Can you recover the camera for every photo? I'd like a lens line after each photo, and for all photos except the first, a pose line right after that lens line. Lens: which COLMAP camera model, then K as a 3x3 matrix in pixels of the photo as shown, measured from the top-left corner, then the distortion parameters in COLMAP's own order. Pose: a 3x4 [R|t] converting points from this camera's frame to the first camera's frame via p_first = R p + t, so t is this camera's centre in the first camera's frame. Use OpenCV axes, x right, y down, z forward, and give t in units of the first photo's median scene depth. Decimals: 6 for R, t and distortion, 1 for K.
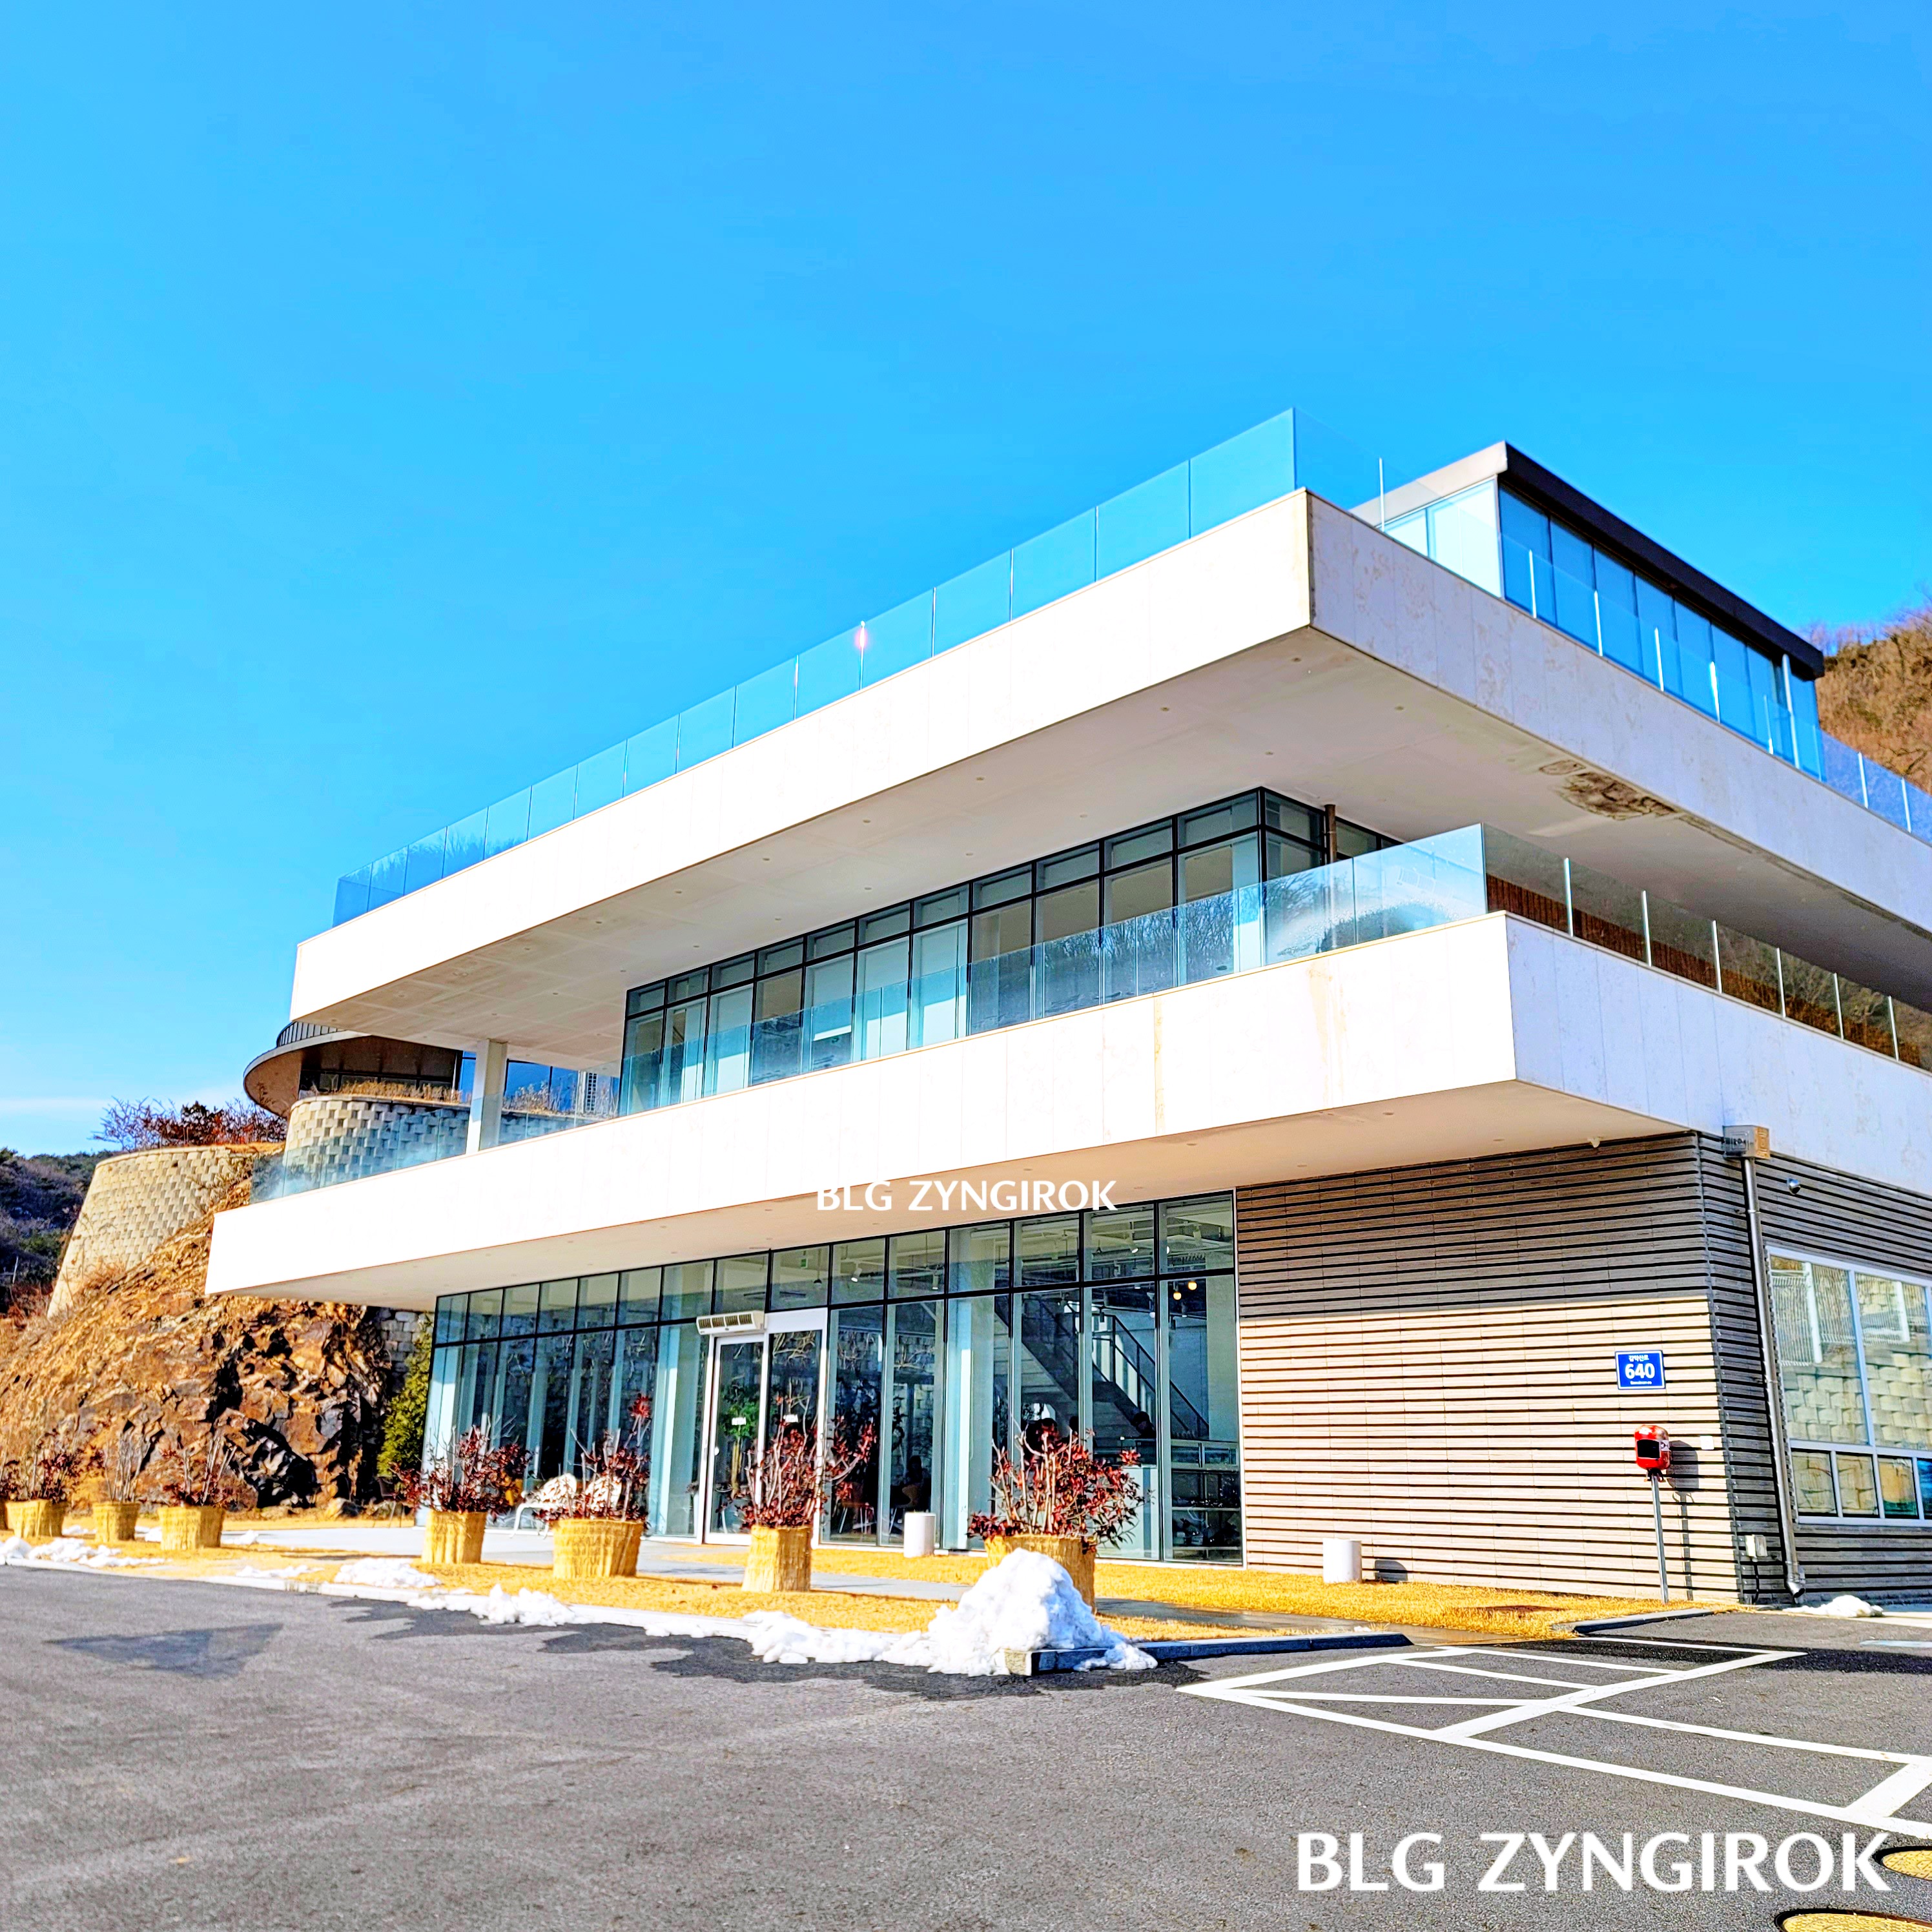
lens RADIAL K [[1914.5, 0, 974.7], [0, 1914.5, 954.0], [0, 0, 1]] dist [0.012987, 0.000000]
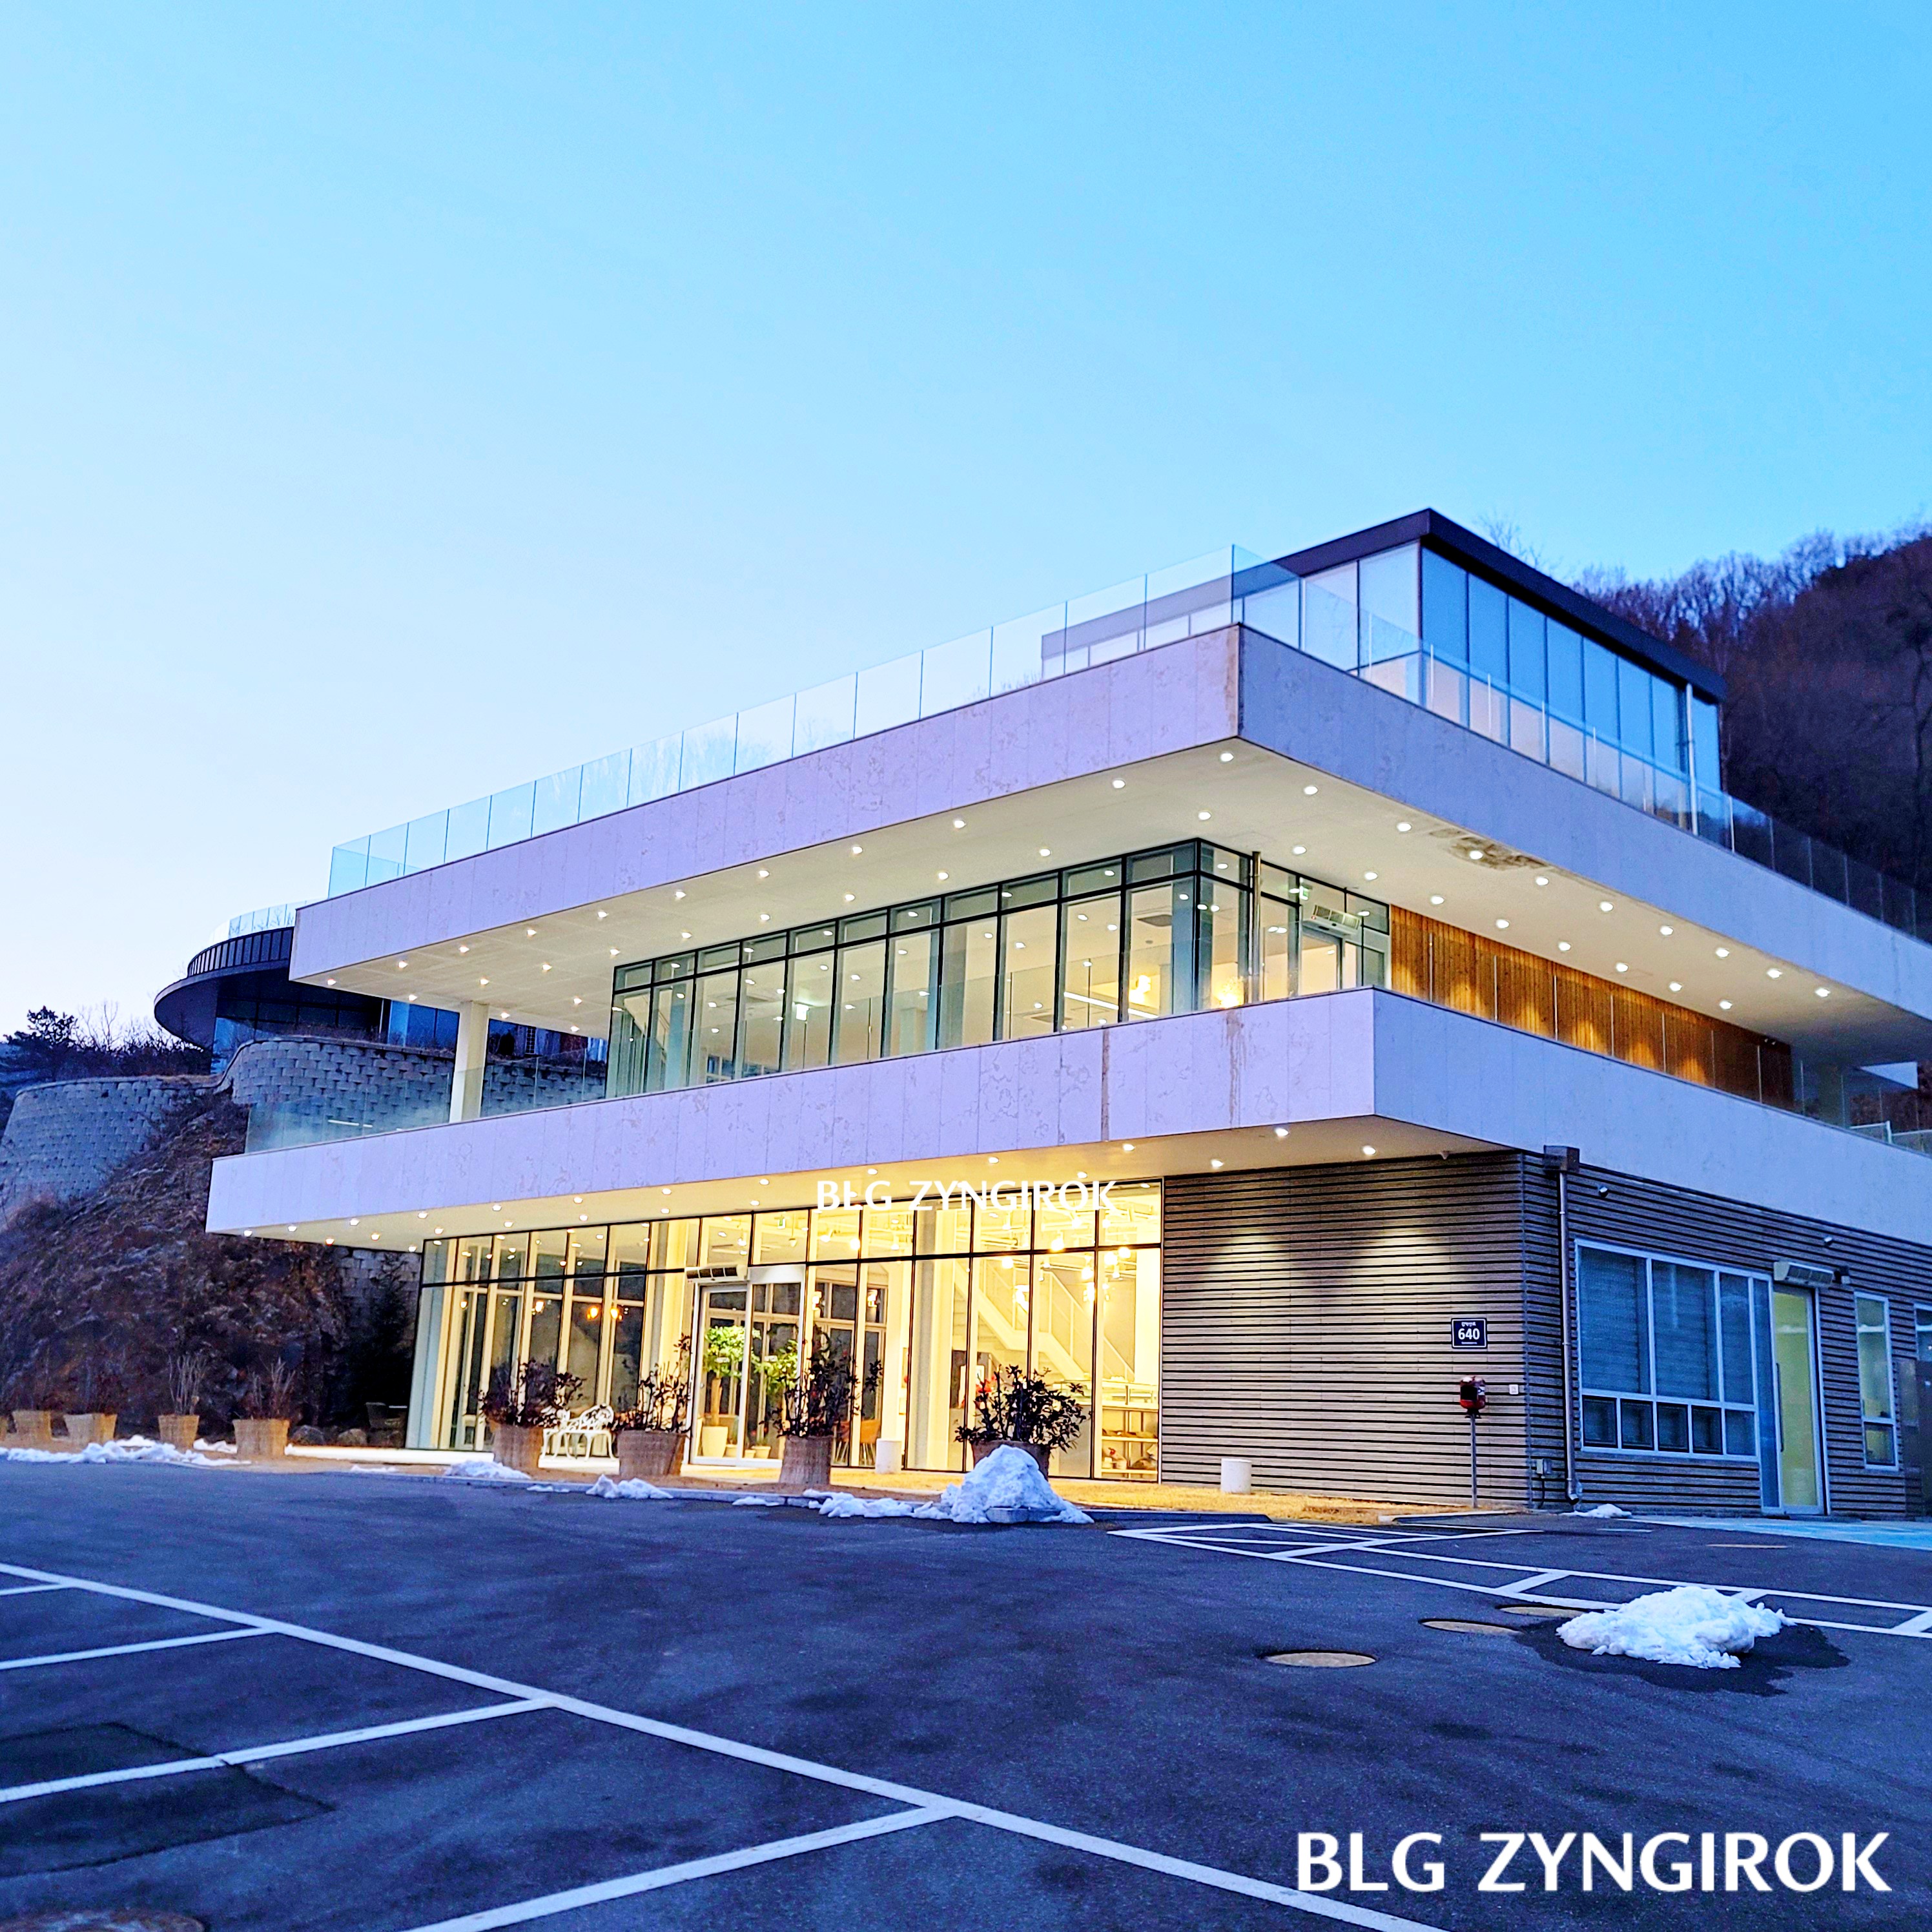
lens RADIAL K [[2203.7, 0, 962.6], [0, 2203.7, 966.3], [0, 0, 1]] dist [-0.017879, 0.000000]
pose [[0.998898, 0.028925, 0.036963, -0.028255], [-0.030934, 0.998008, 0.054989, -0.051738], [-0.035299, -0.056072, 0.997803, -0.232494]]
